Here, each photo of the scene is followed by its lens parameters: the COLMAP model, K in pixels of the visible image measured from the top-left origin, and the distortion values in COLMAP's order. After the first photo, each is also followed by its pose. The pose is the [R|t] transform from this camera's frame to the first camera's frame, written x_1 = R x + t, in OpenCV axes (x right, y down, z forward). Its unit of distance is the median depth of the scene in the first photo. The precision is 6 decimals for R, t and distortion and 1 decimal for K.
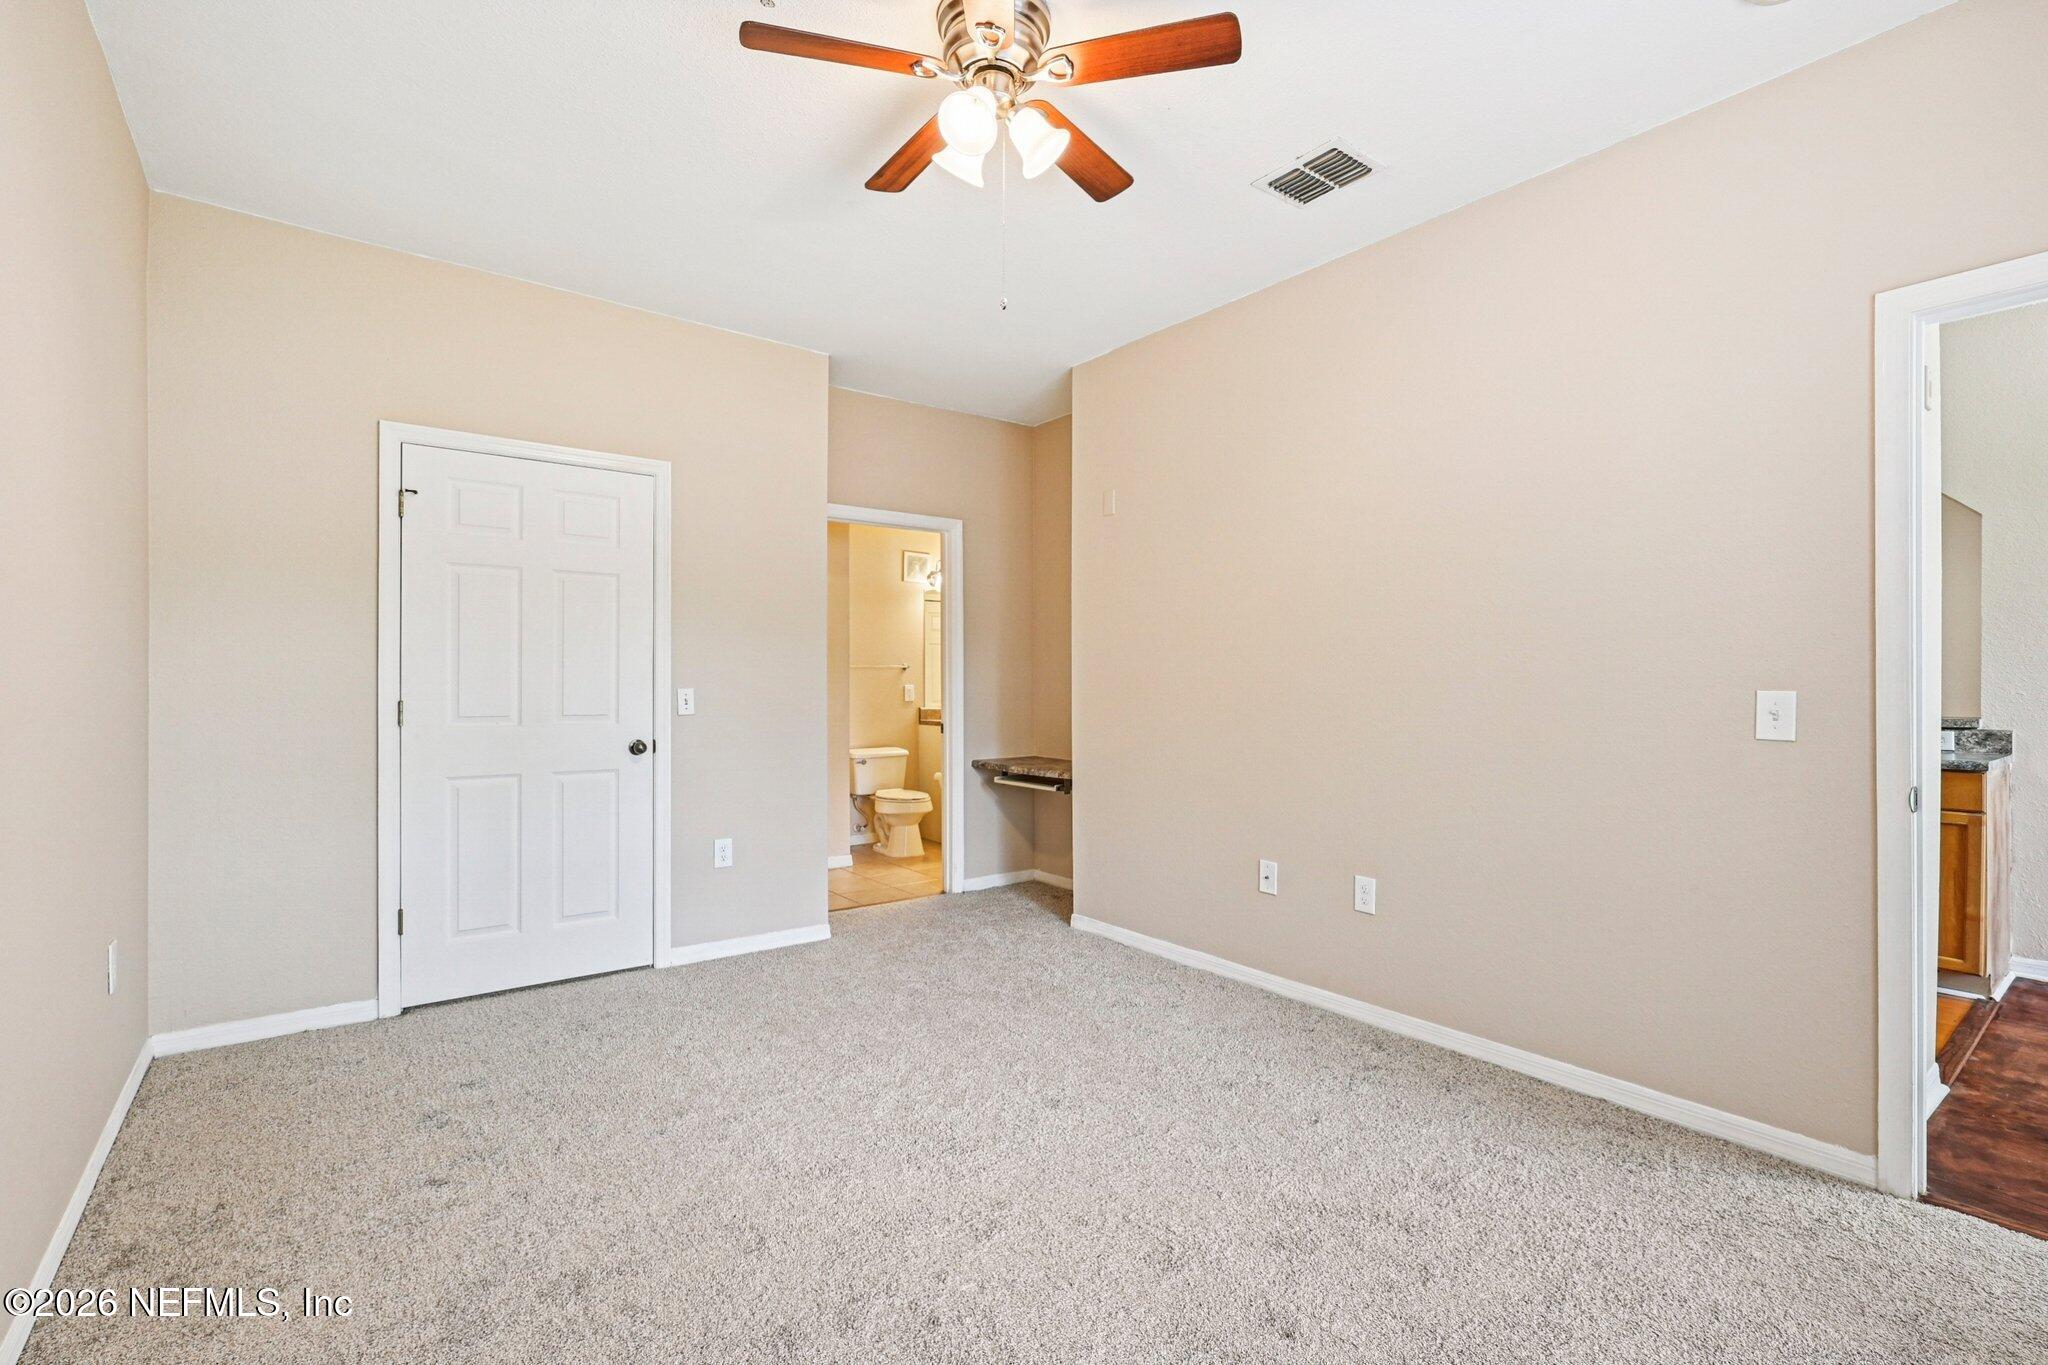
lens RADIAL K [[925.4, 0, 1024.0], [0, 925.4, 682.5], [0, 0, 1]] dist [0.000947, 0.000961]
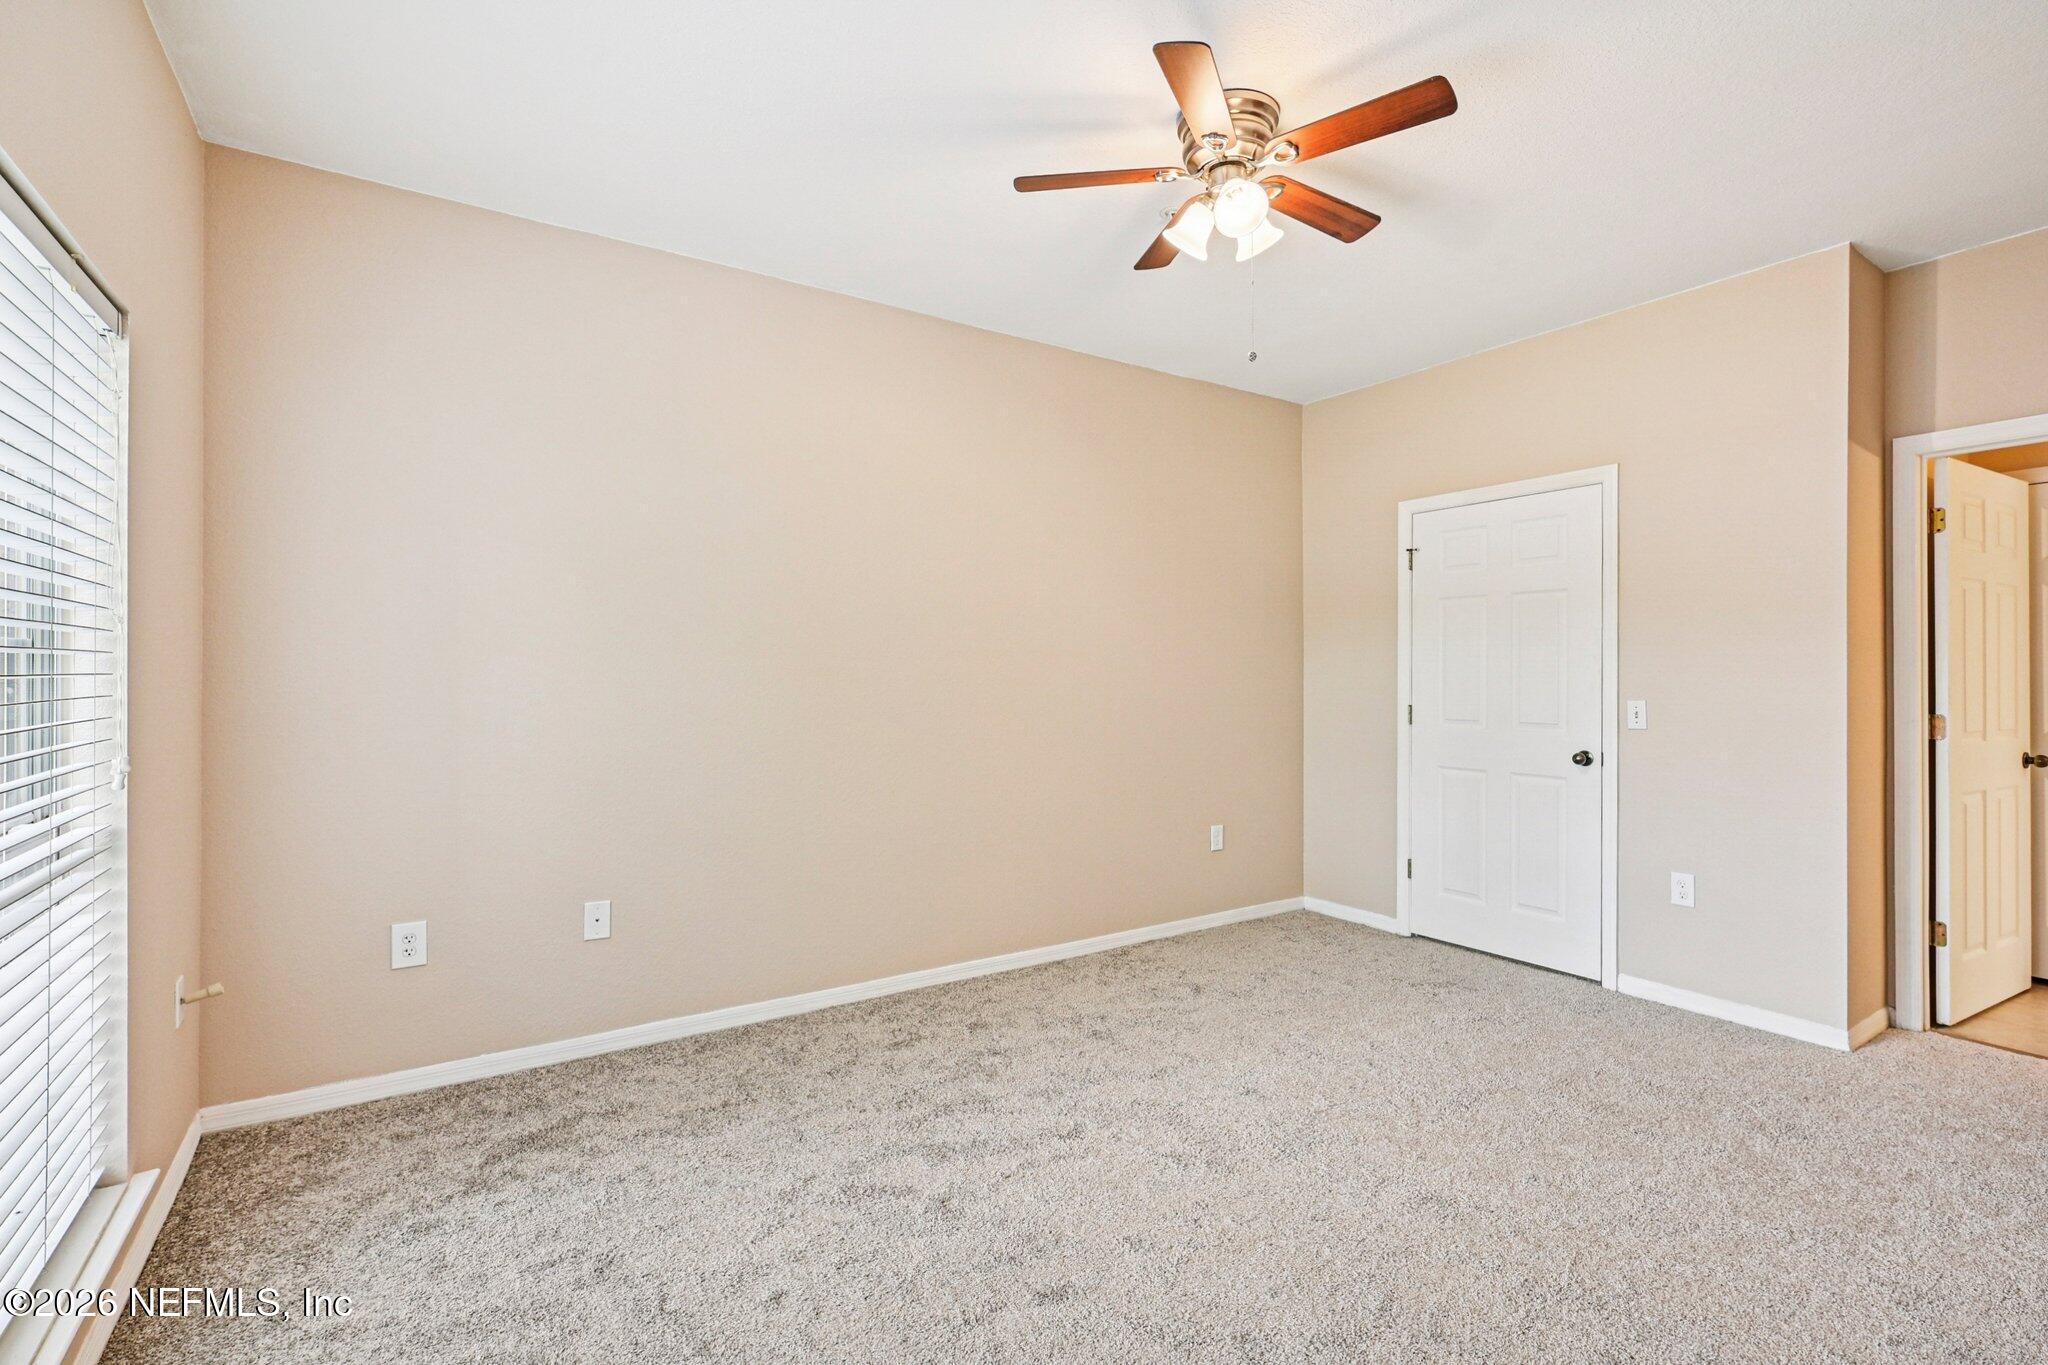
lens RADIAL K [[925.4, 0, 1024.0], [0, 925.4, 682.5], [0, 0, 1]] dist [0.000947, 0.000961]
pose [[-0.079256, 0.005884, -0.996837, 0.685469], [0.007098, 0.999961, 0.005338, -0.023937], [0.996829, -0.006653, -0.079295, 0.519521]]
